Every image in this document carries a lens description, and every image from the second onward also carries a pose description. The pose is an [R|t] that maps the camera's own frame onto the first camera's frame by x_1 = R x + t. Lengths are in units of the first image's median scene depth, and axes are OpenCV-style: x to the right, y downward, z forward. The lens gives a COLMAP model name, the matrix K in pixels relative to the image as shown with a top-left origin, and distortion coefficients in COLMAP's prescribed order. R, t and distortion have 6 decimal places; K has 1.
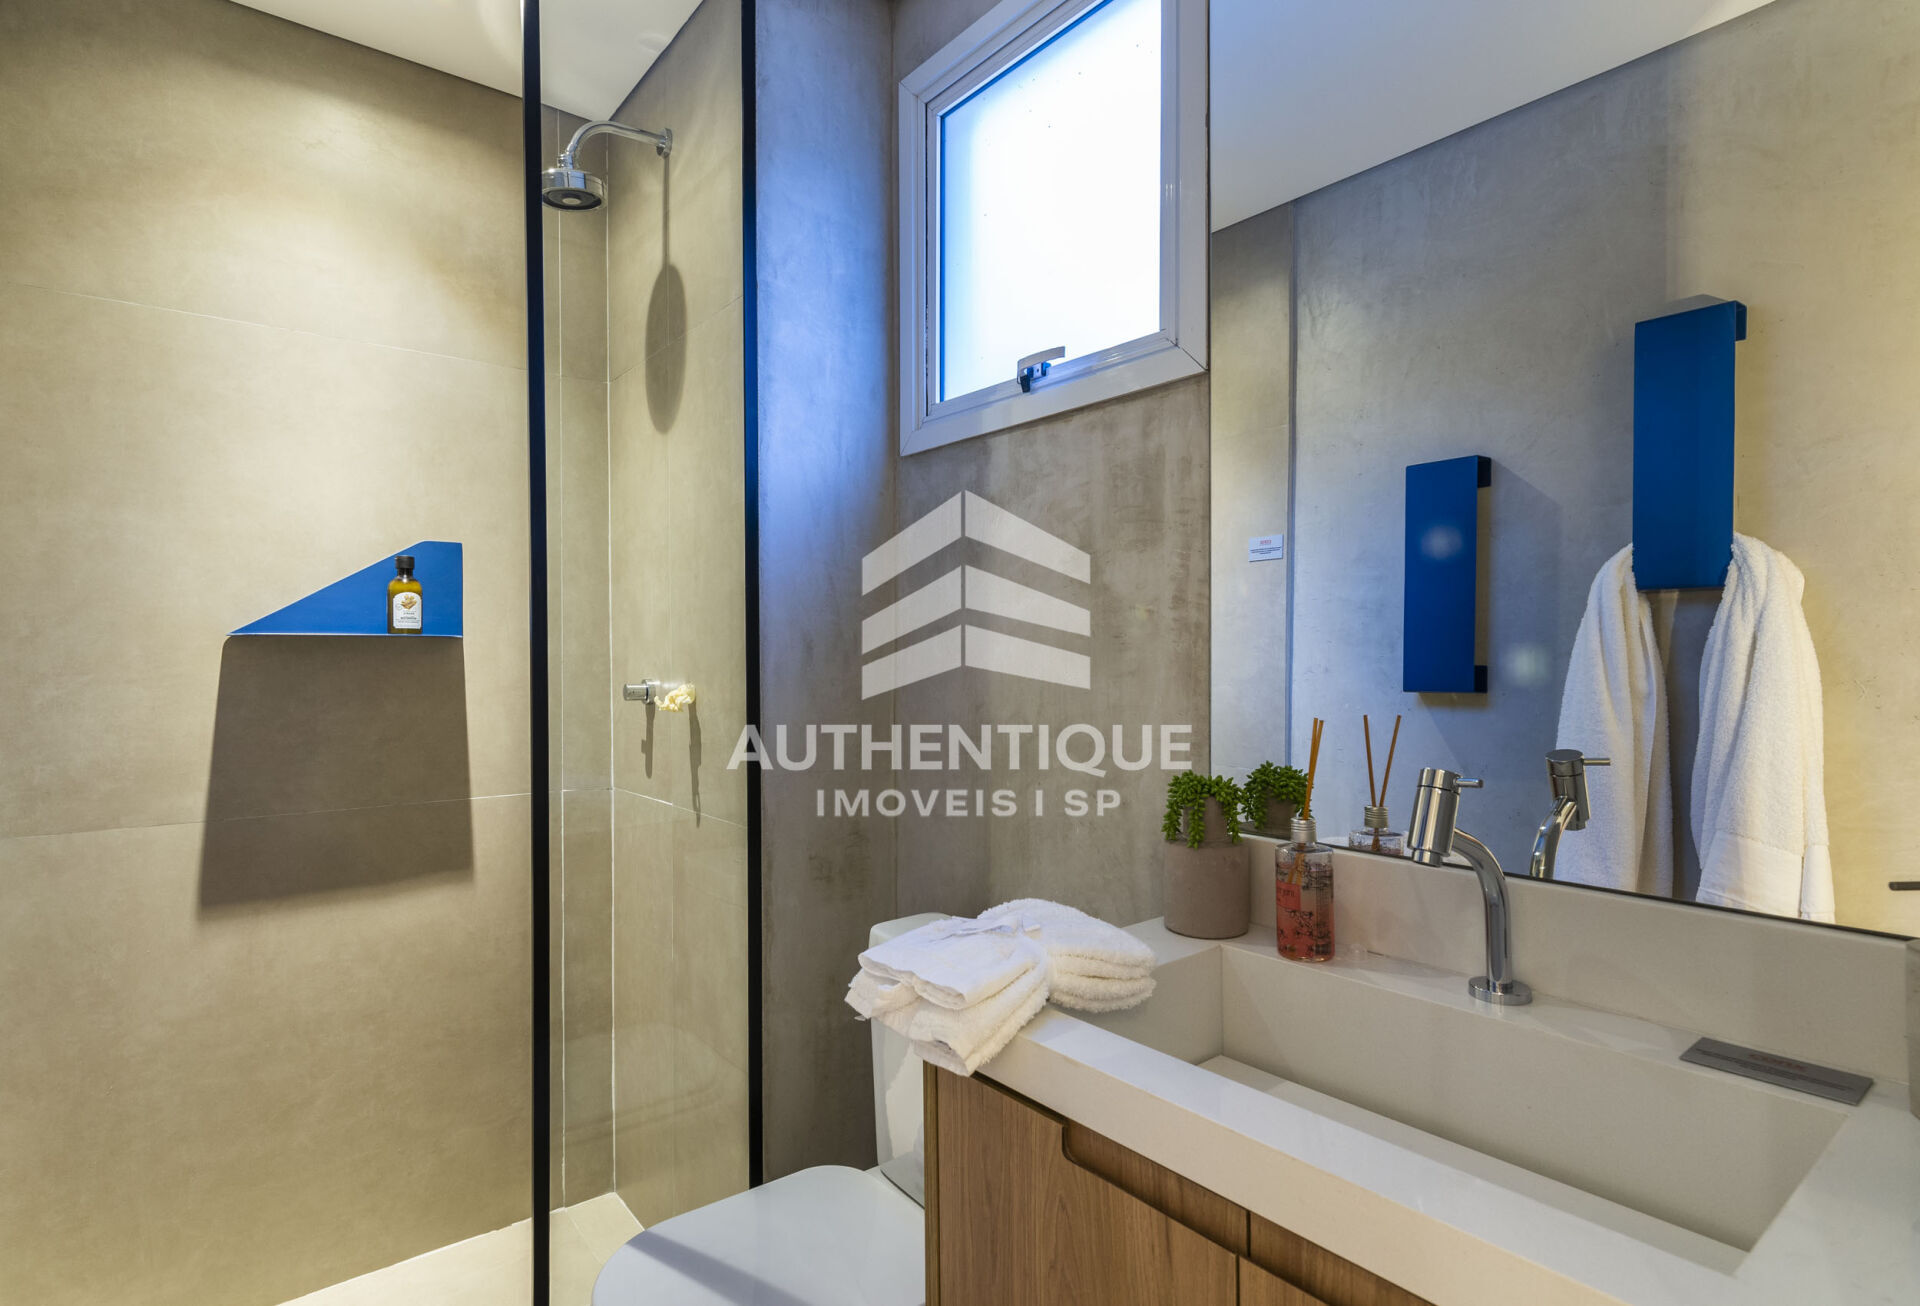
lens RADIAL K [[981.1, 0, 943.6], [0, 981.1, 658.0], [0, 0, 1]] dist [0.008189, -0.001066]
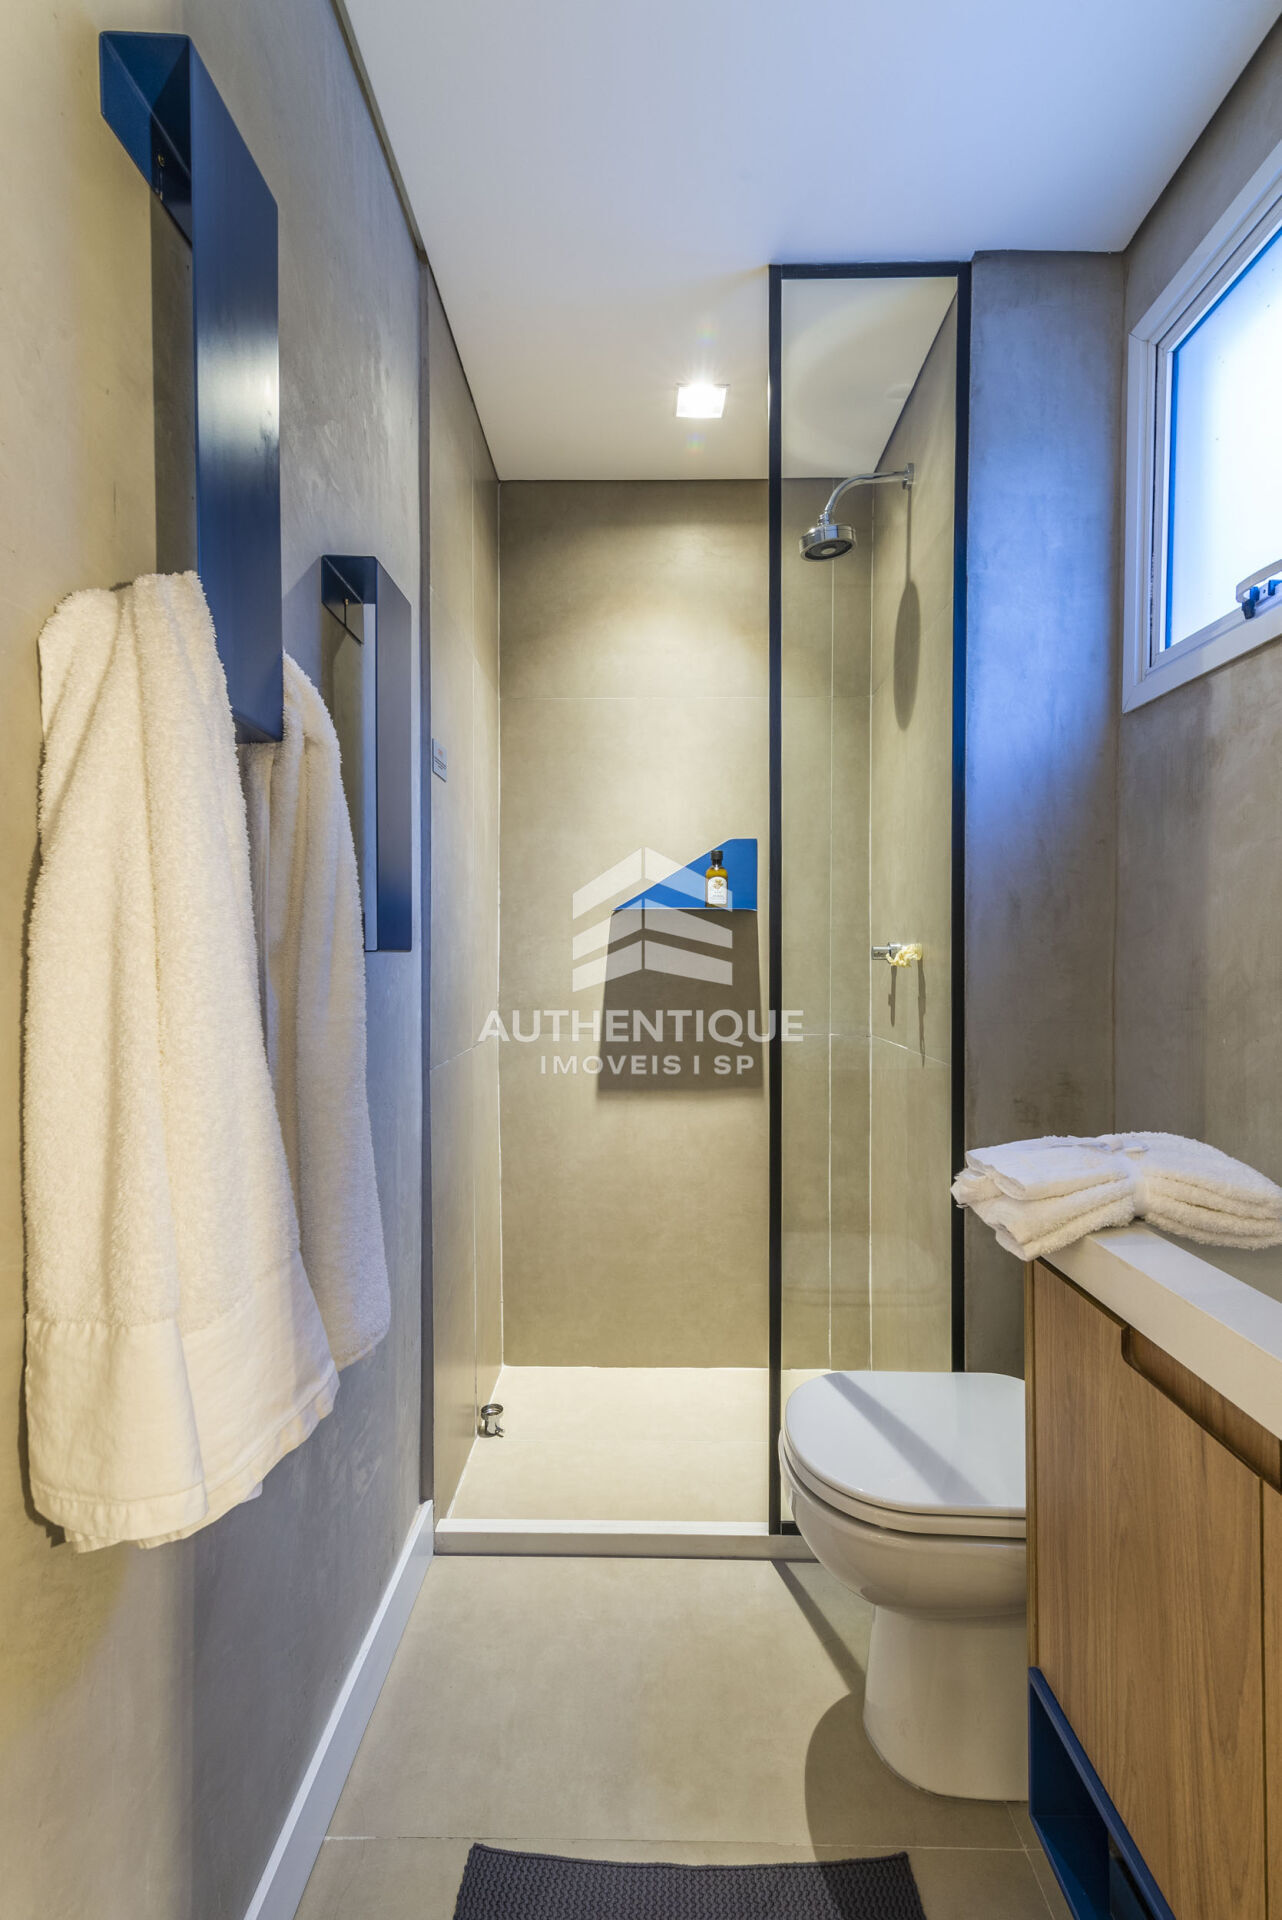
lens RADIAL K [[879.6, 0, 638.5], [0, 879.6, 966.8], [0, 0, 1]] dist [0.020986, -0.004443]
pose [[0.778000, 0.014048, -0.628107, 0.147459], [-0.005630, 0.999866, 0.015389, 0.042598], [0.628239, -0.008436, 0.777975, -0.015622]]
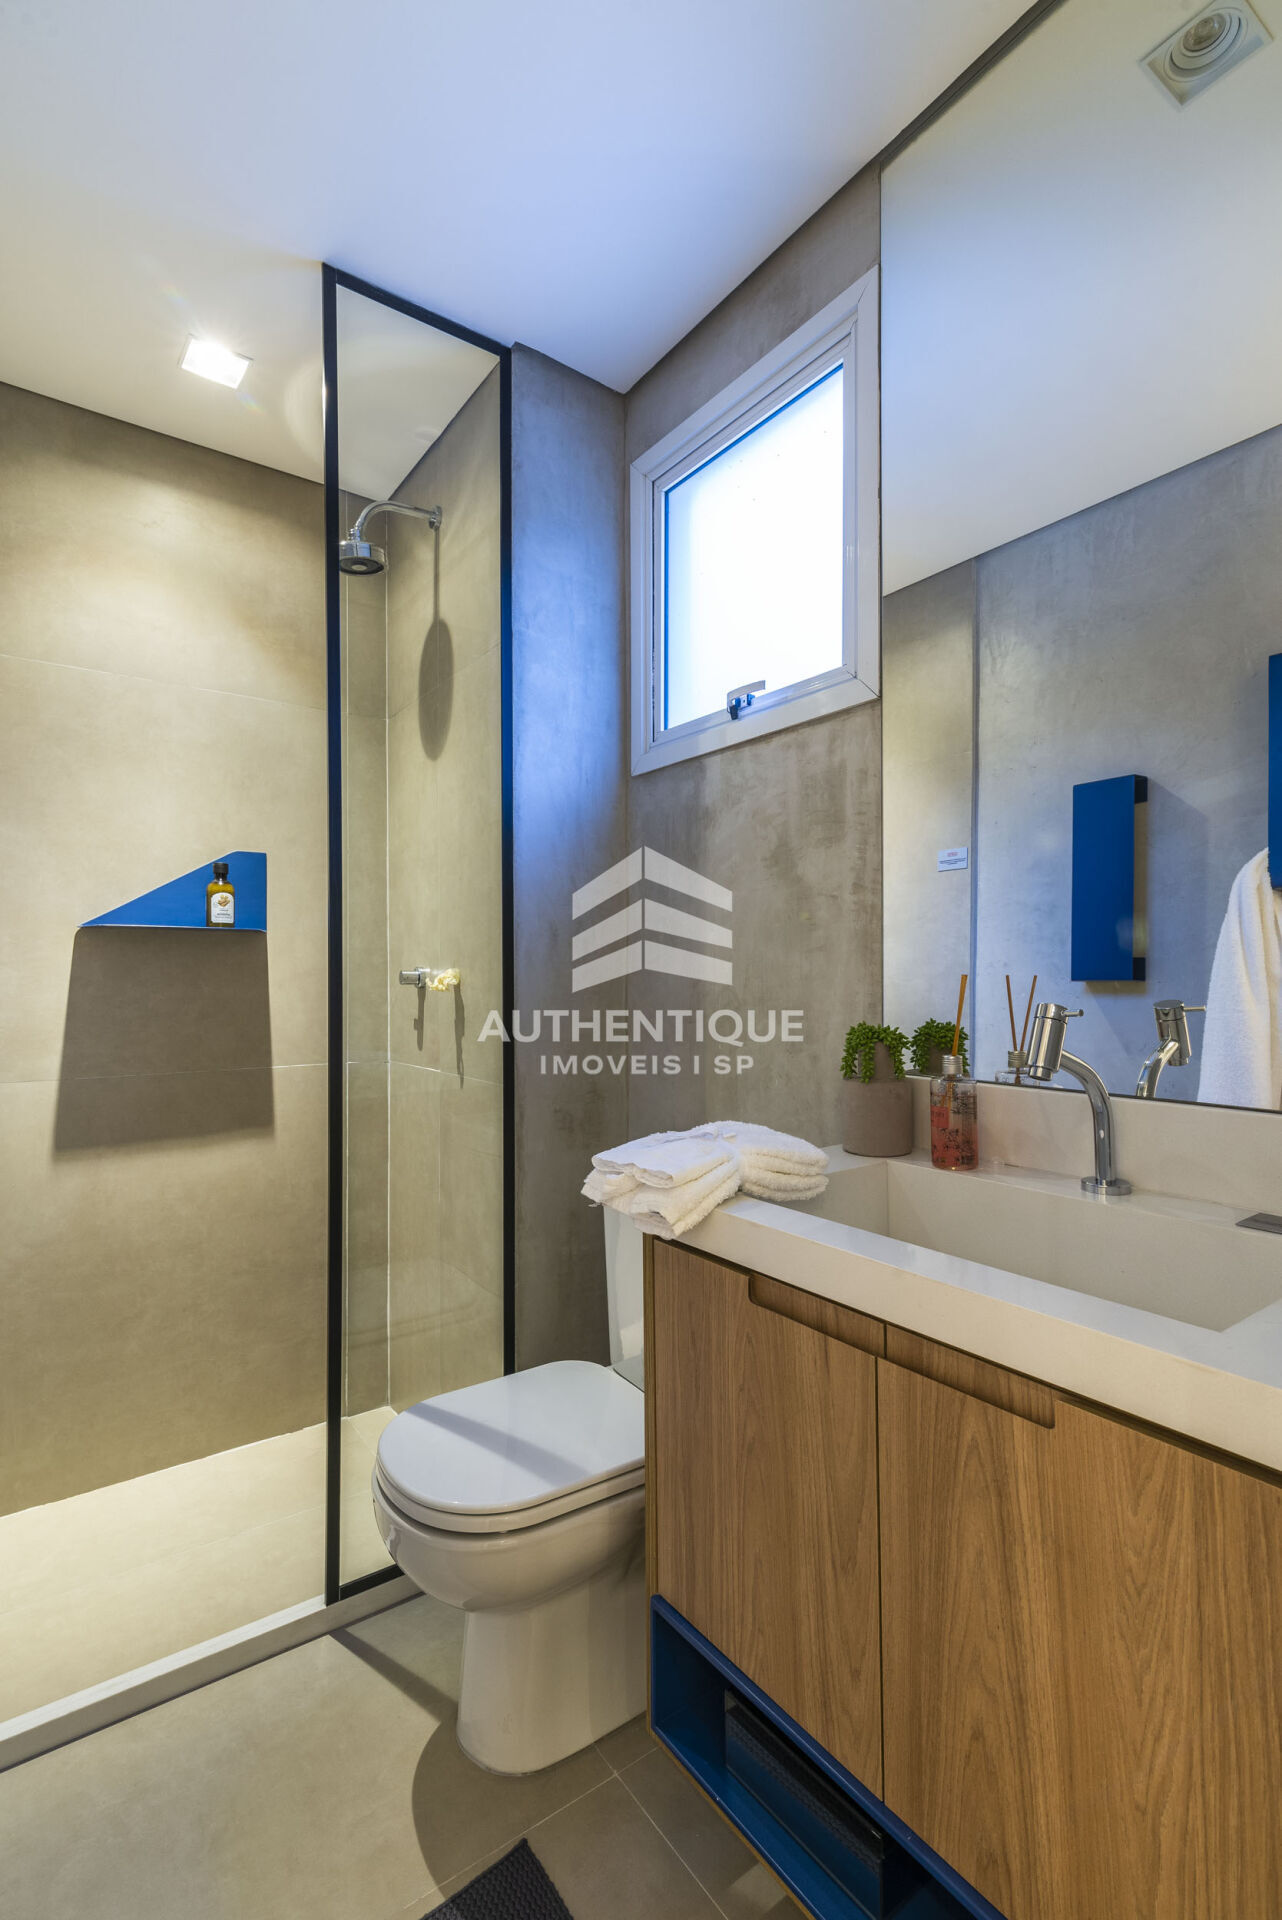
lens RADIAL K [[898.3, 0, 644.1], [0, 898.3, 966.7], [0, 0, 1]] dist [0.017179, -0.005859]
pose [[0.999247, 0.000410, -0.038809, 0.014358], [-0.000949, 0.999903, -0.013885, 0.042131], [0.038799, 0.013911, 0.999150, -0.089639]]
